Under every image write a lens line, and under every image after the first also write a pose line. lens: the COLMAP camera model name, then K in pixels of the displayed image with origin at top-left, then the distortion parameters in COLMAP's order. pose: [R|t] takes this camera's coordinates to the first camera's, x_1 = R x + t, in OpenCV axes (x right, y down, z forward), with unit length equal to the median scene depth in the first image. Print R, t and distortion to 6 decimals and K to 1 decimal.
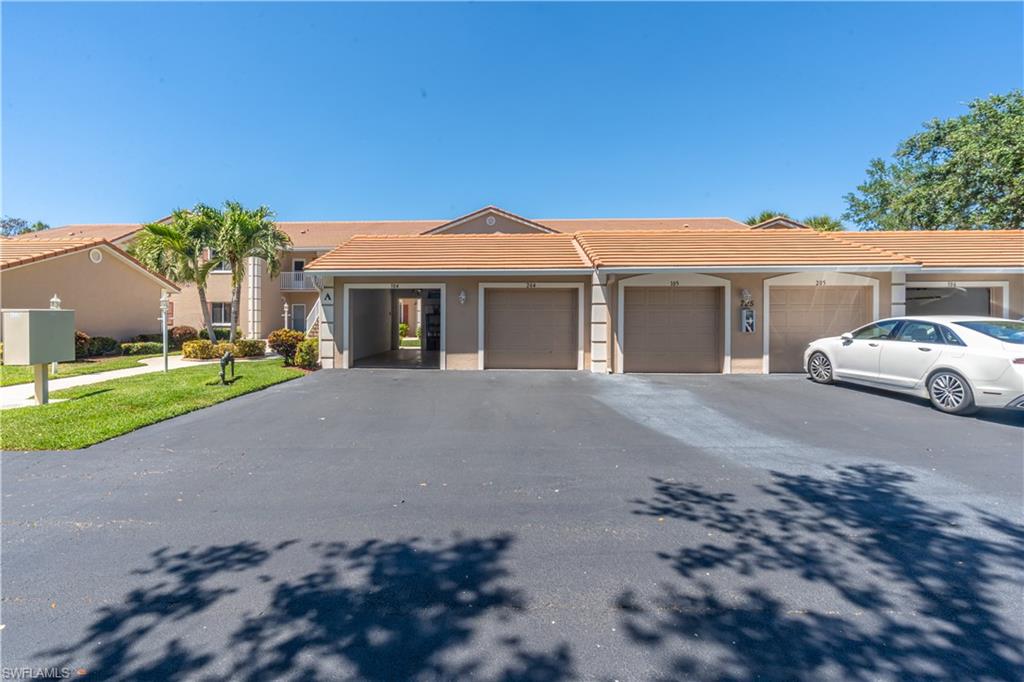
lens RADIAL K [[461.6, 0, 460.8], [0, 461.6, 313.0], [0, 0, 1]] dist [-0.001703, 0.002233]
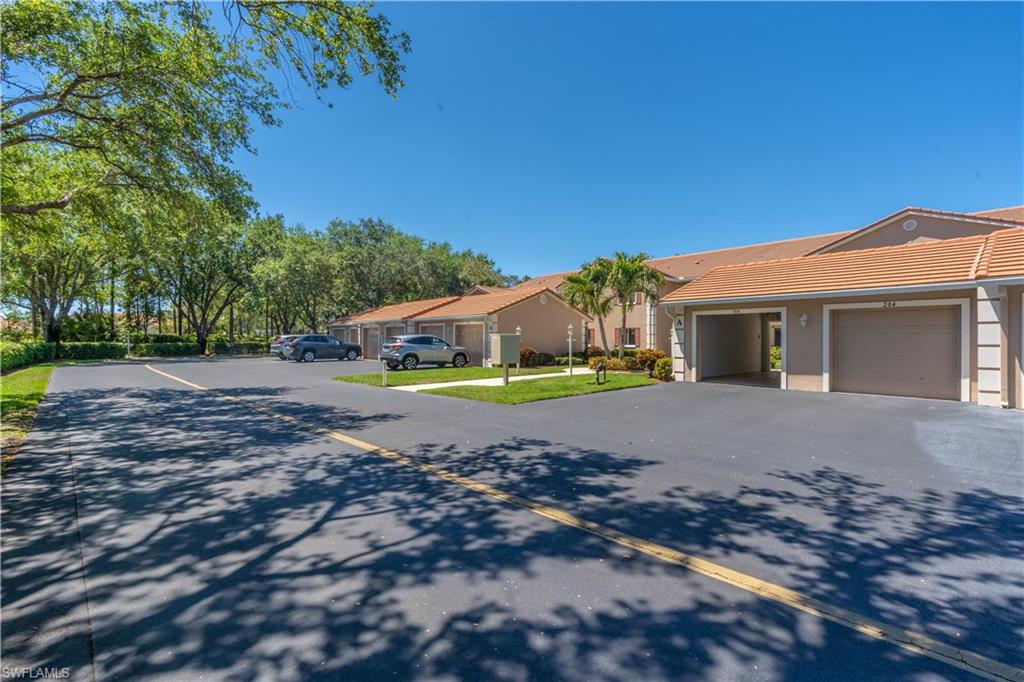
lens RADIAL K [[461.6, 0, 511.0], [0, 461.6, 342.6], [0, 0, 1]] dist [-0.001703, 0.002233]
pose [[0.702007, 0.004705, -0.712154, 0.279205], [0.002865, 0.999951, 0.009430, 0.005257], [0.712164, -0.008660, 0.701960, -0.184453]]
